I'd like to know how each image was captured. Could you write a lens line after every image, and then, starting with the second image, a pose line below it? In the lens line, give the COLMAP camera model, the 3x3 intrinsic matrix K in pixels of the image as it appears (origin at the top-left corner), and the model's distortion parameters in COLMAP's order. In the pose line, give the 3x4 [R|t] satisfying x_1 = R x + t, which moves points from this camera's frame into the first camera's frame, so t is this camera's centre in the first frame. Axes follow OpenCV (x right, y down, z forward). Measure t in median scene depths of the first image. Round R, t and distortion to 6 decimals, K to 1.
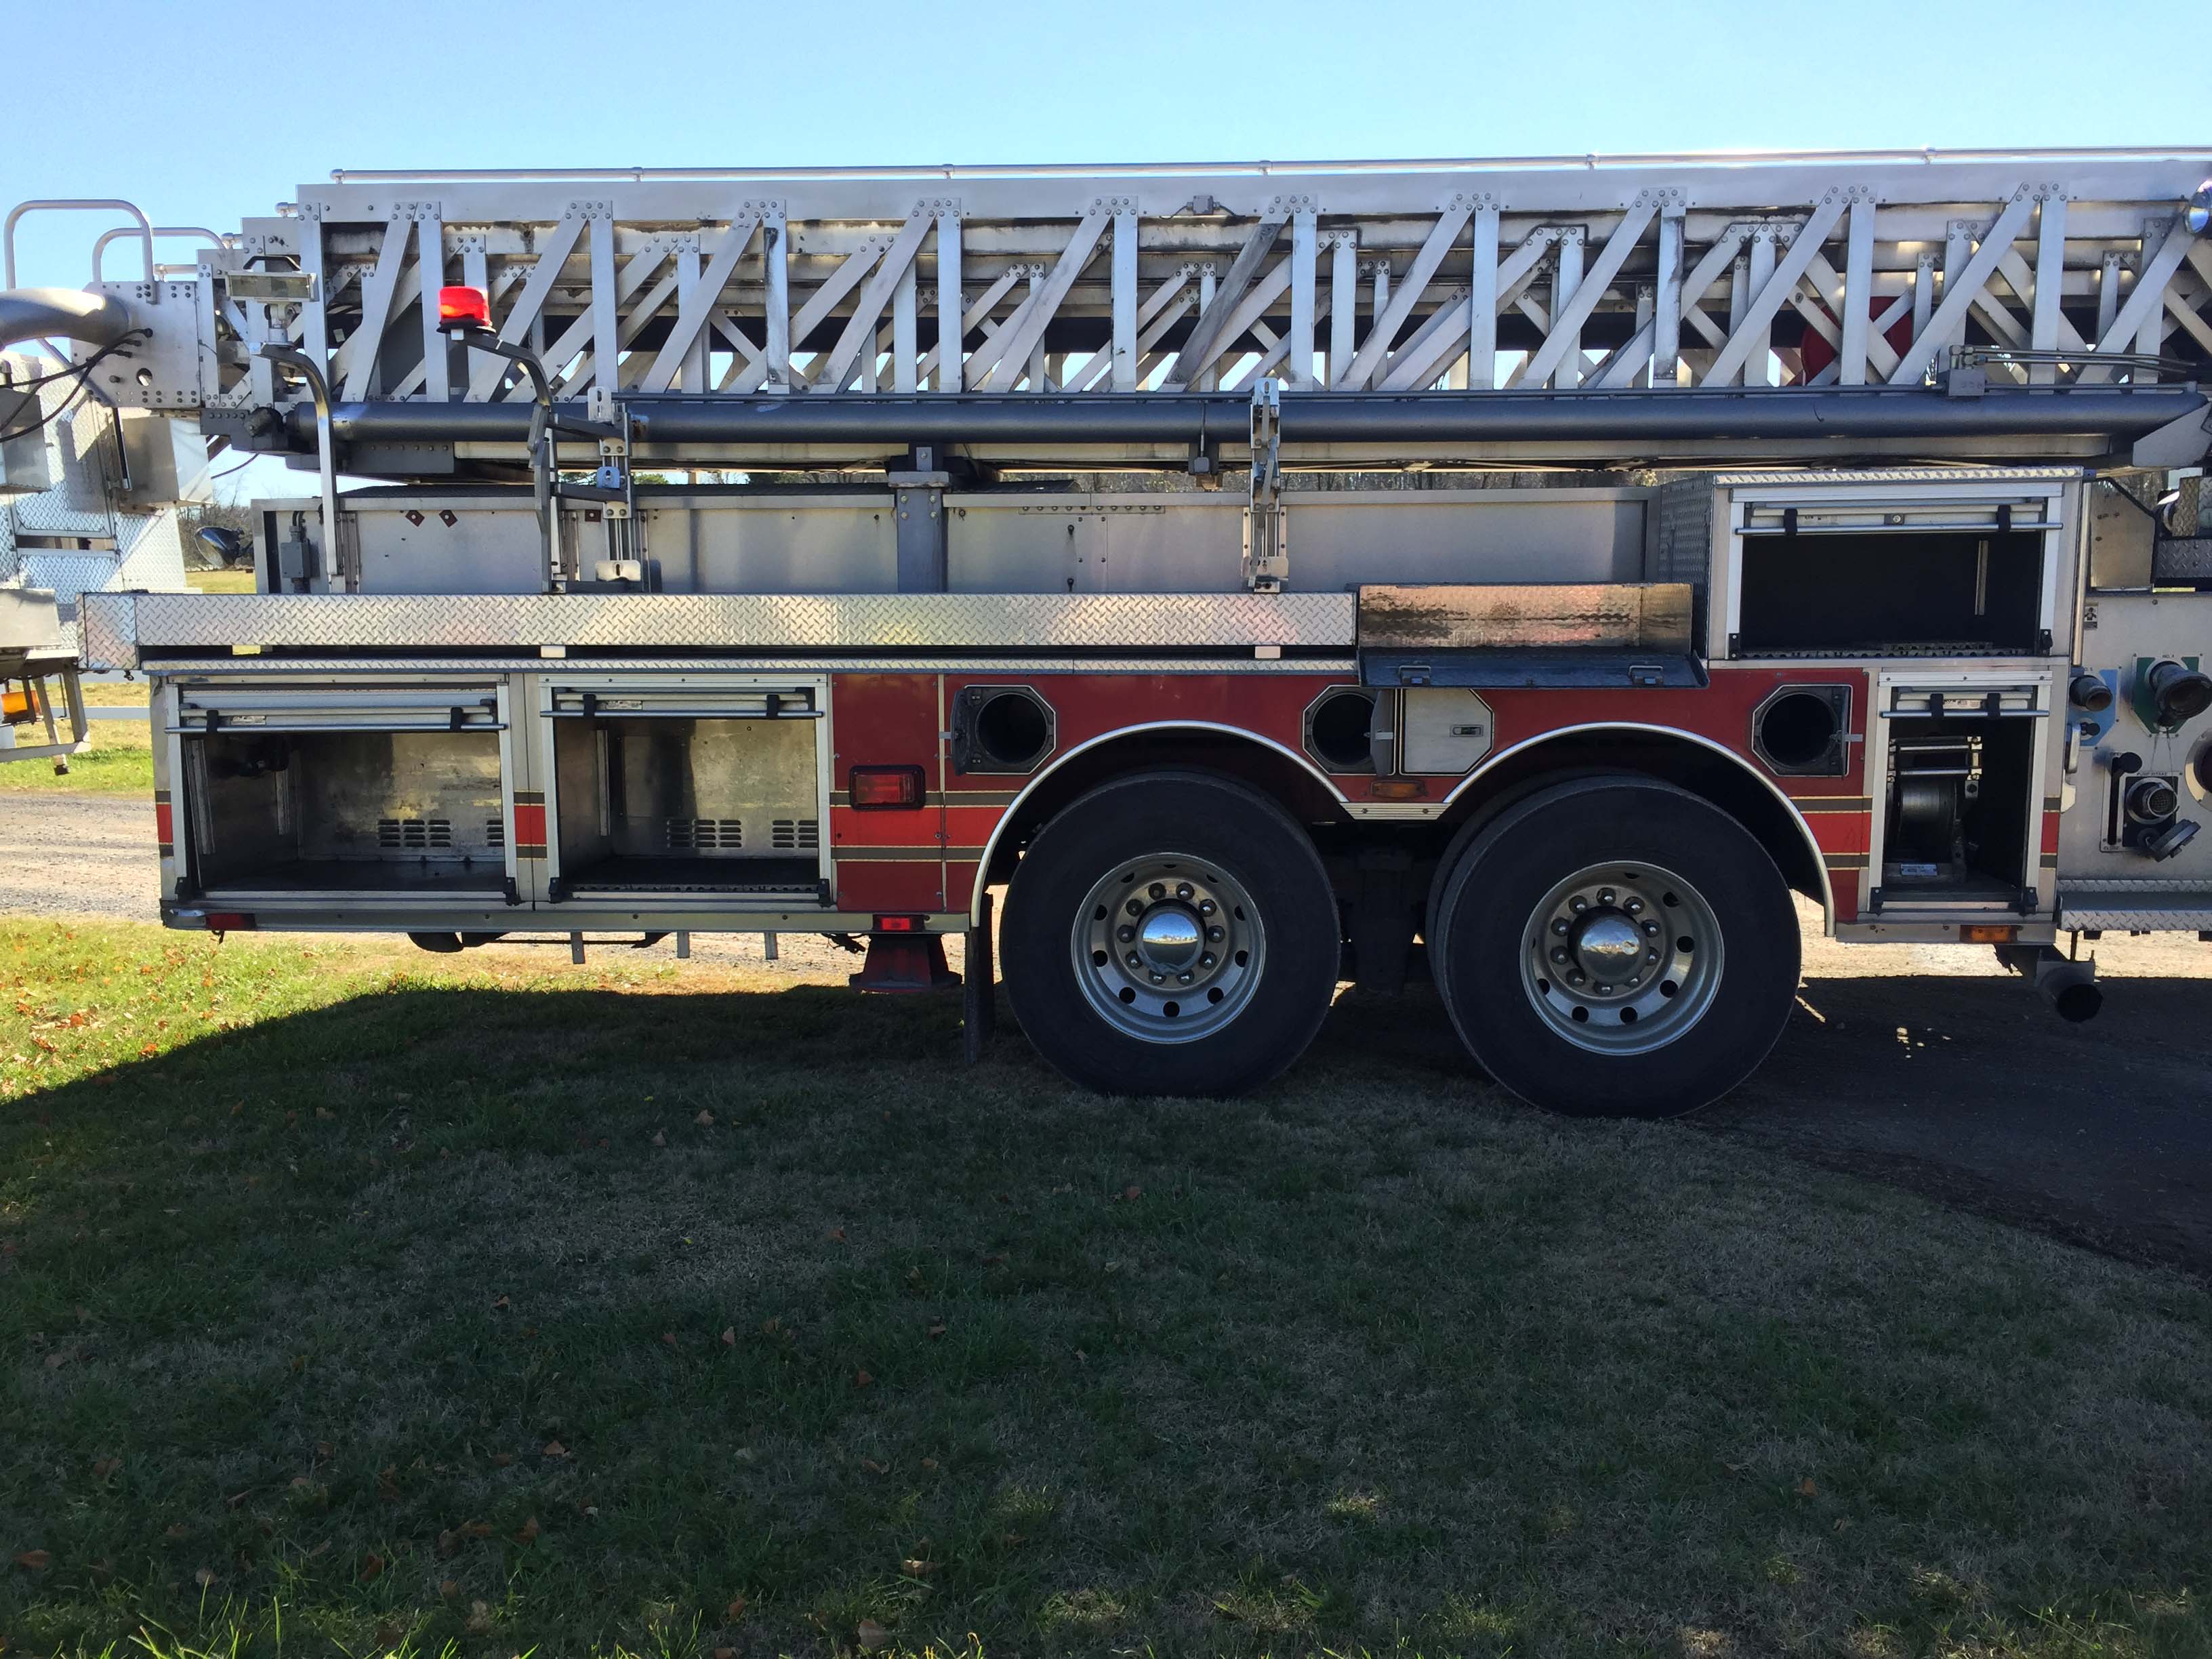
lens RADIAL K [[1864.5, 0, 1105.4], [0, 1864.5, 828.6], [0, 0, 1]] dist [0.065154, -0.108302]
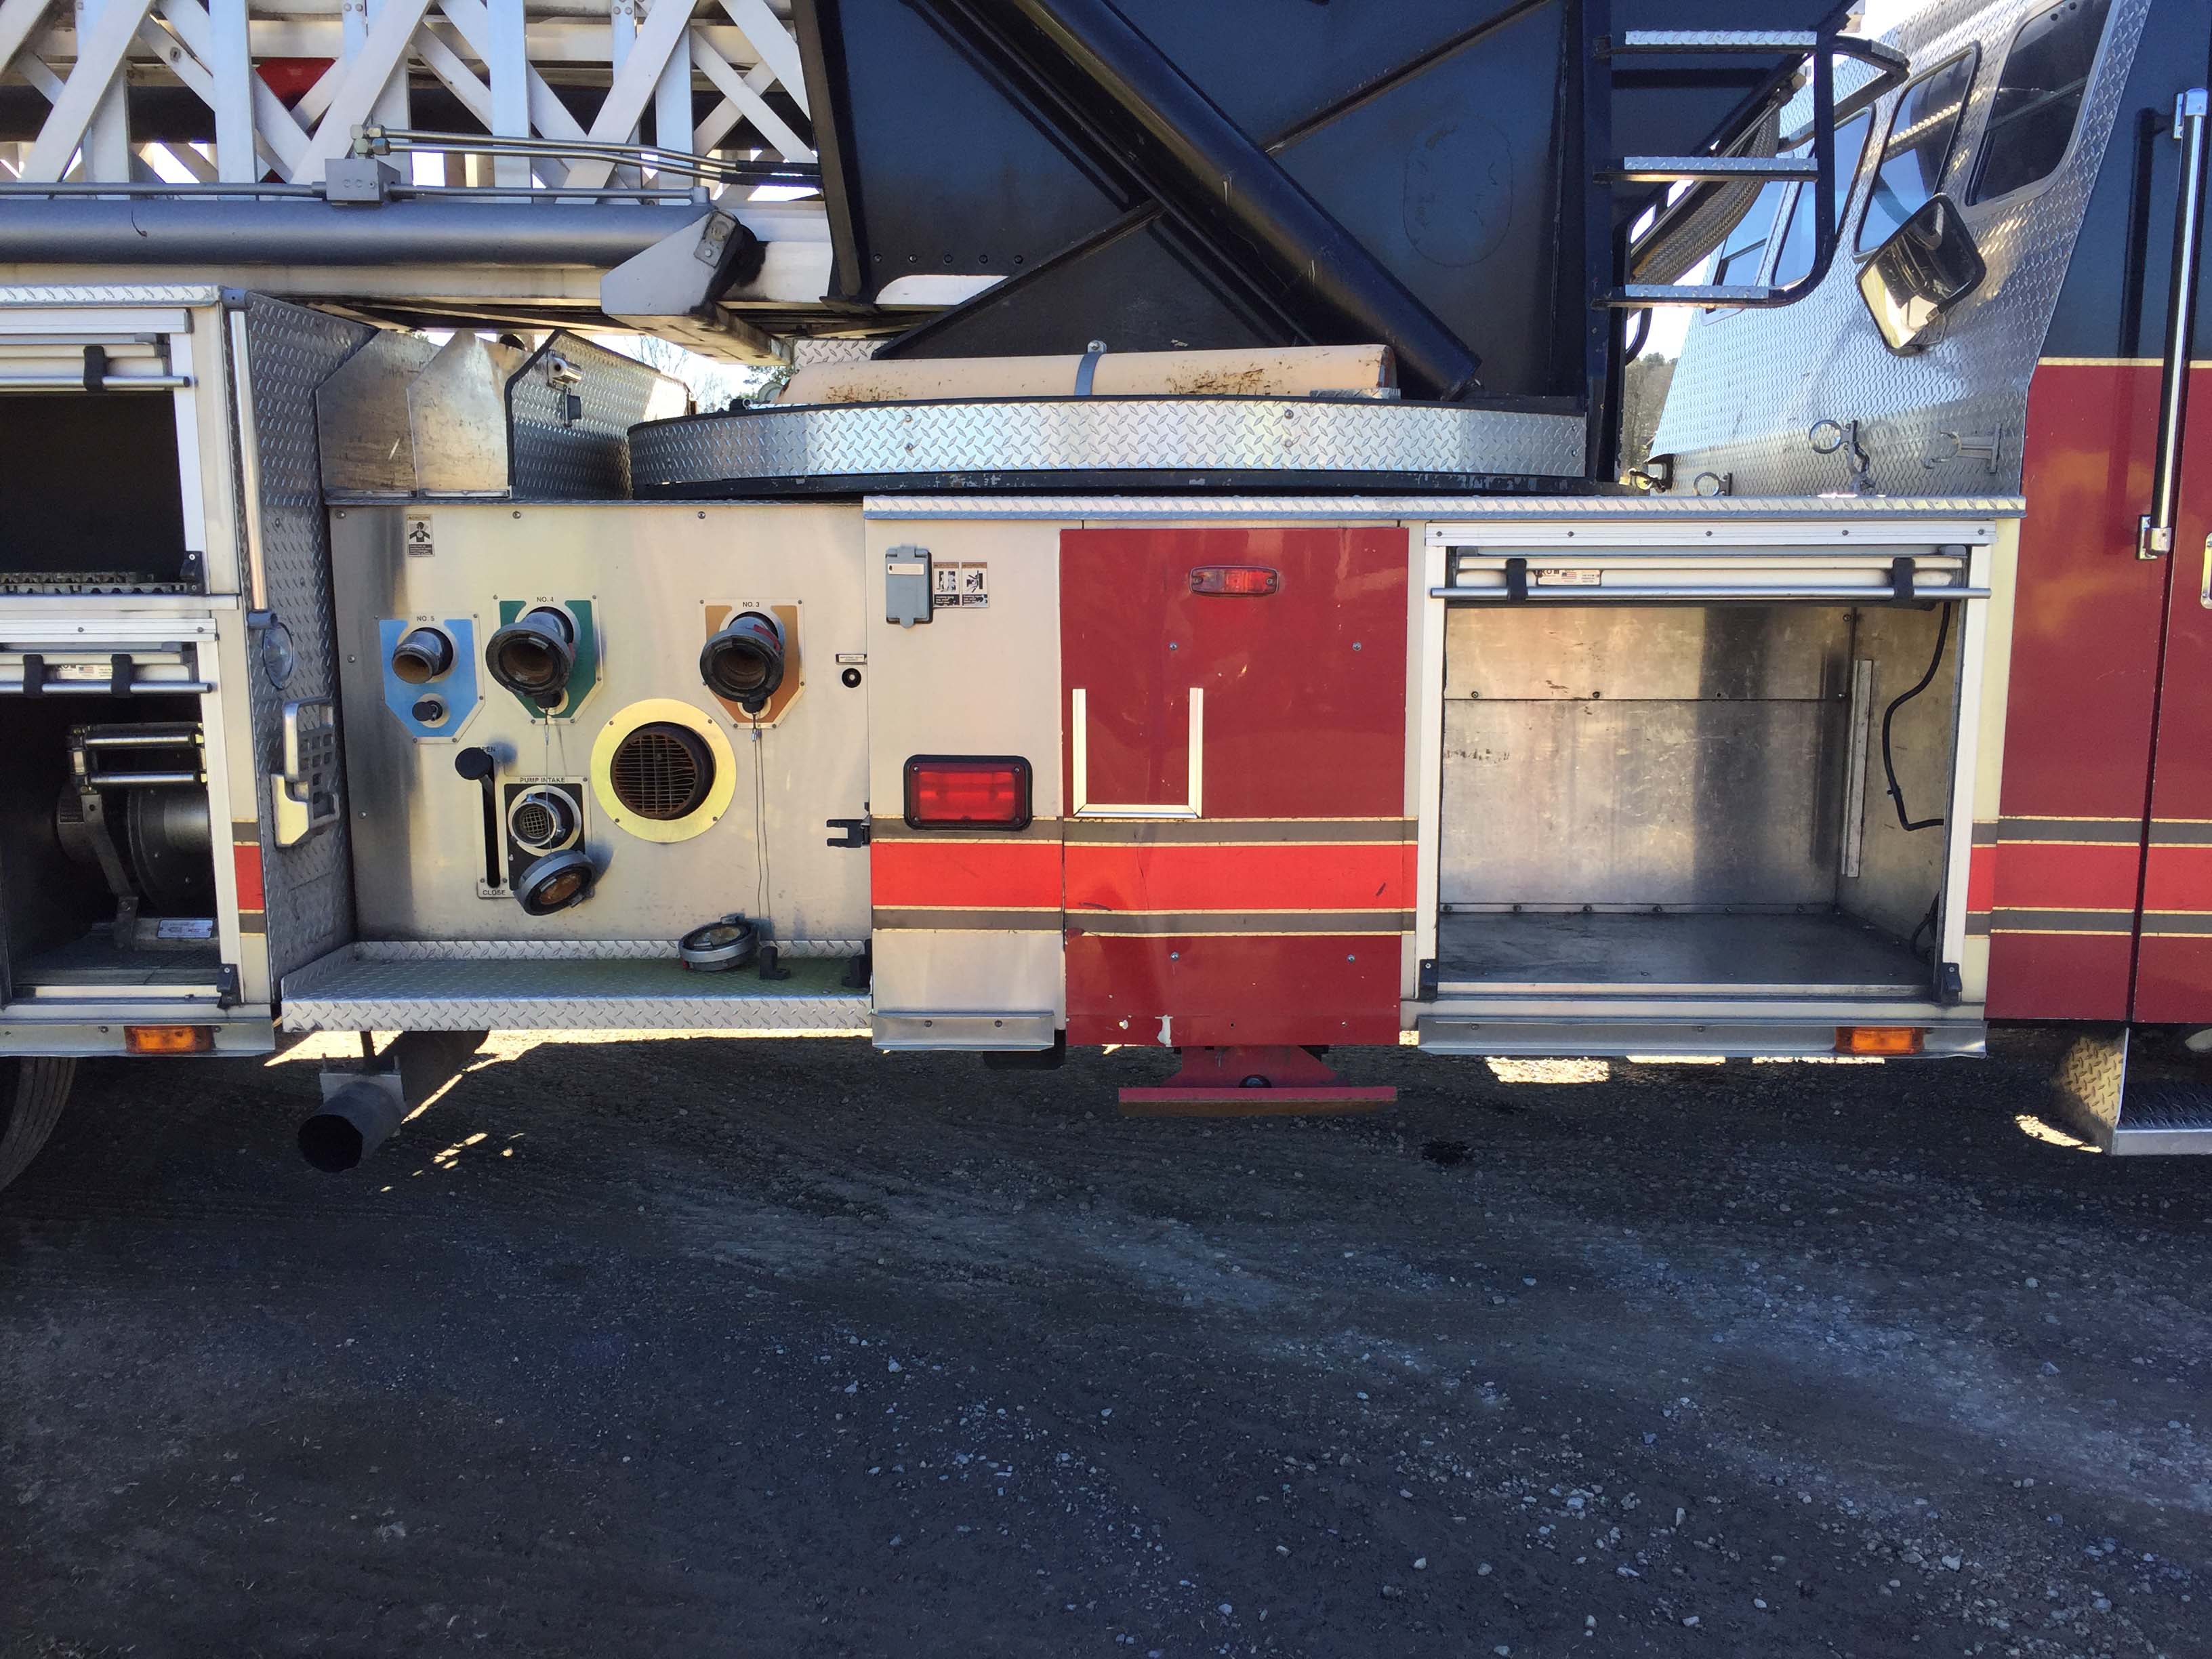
lens RADIAL K [[1864.5, 0, 1106.7], [0, 1864.5, 832.5], [0, 0, 1]] dist [0.065154, -0.108302]
pose [[0.998545, -0.003674, 0.053794, 0.755284], [0.002386, 0.999709, 0.023988, -0.027288], [-0.053866, -0.023825, 0.998264, 0.360003]]
